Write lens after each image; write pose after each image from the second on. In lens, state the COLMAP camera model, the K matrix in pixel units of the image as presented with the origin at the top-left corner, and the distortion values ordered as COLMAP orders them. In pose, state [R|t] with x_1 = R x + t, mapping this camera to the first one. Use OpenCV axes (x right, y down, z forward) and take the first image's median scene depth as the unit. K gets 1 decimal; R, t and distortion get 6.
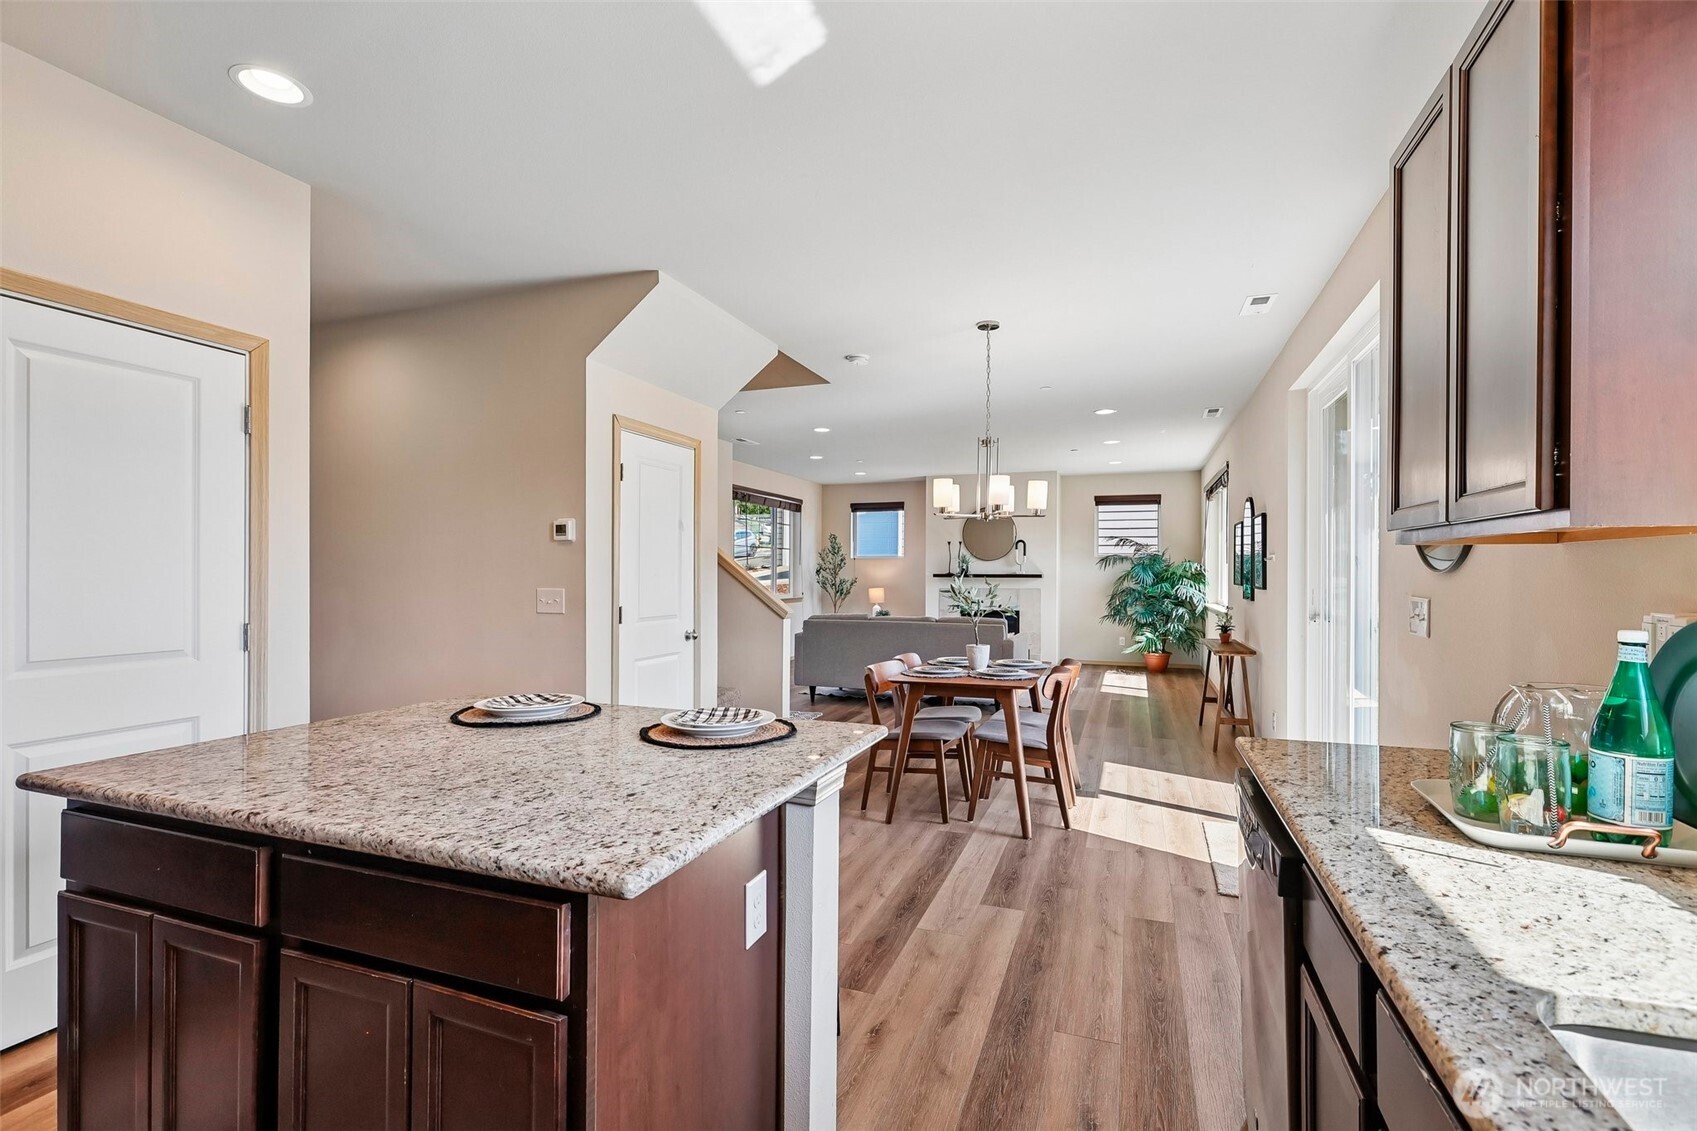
lens RADIAL K [[756.8, 0, 847.4], [0, 756.8, 569.7], [0, 0, 1]] dist [0.004919, 0.001070]
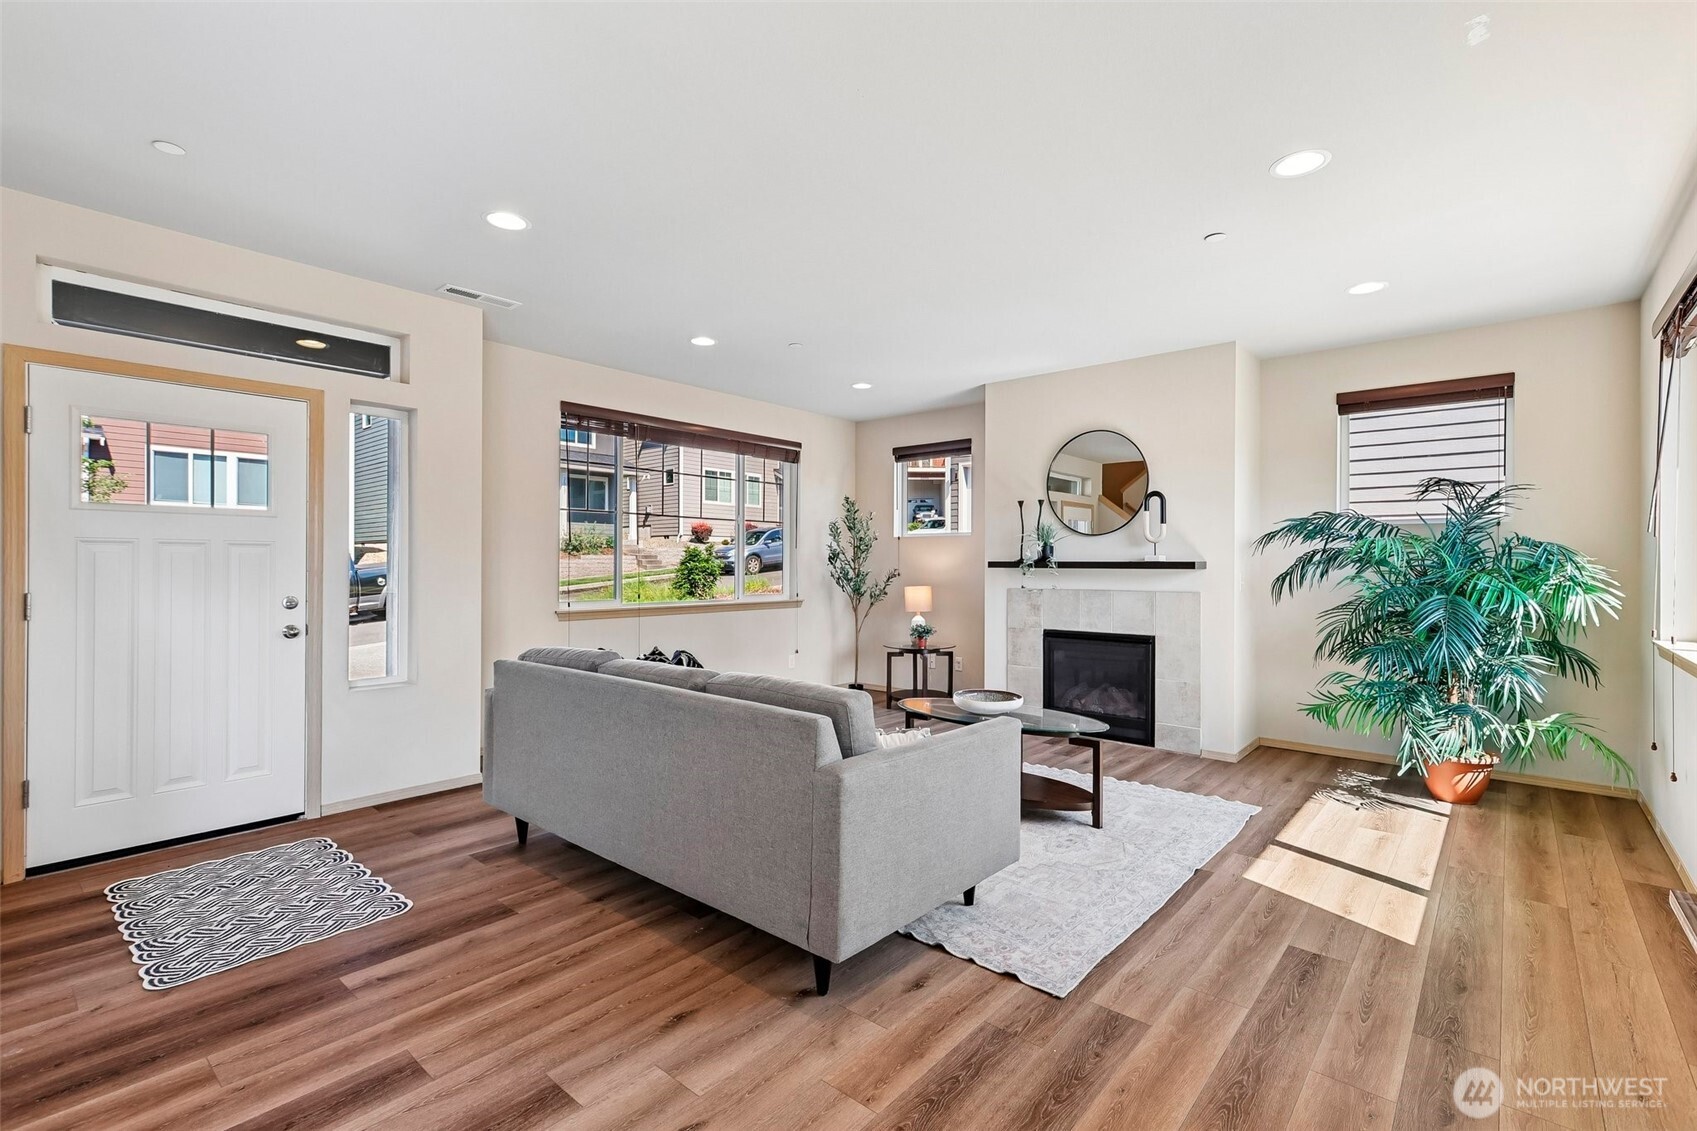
lens RADIAL K [[756.8, 0, 851.1], [0, 756.8, 559.8], [0, 0, 1]] dist [0.004919, 0.001070]
pose [[0.935964, -0.000487, -0.352096, 0.211552], [-0.000912, 0.999992, -0.003807, 0.006356], [0.352095, 0.003885, 0.935956, 0.462512]]
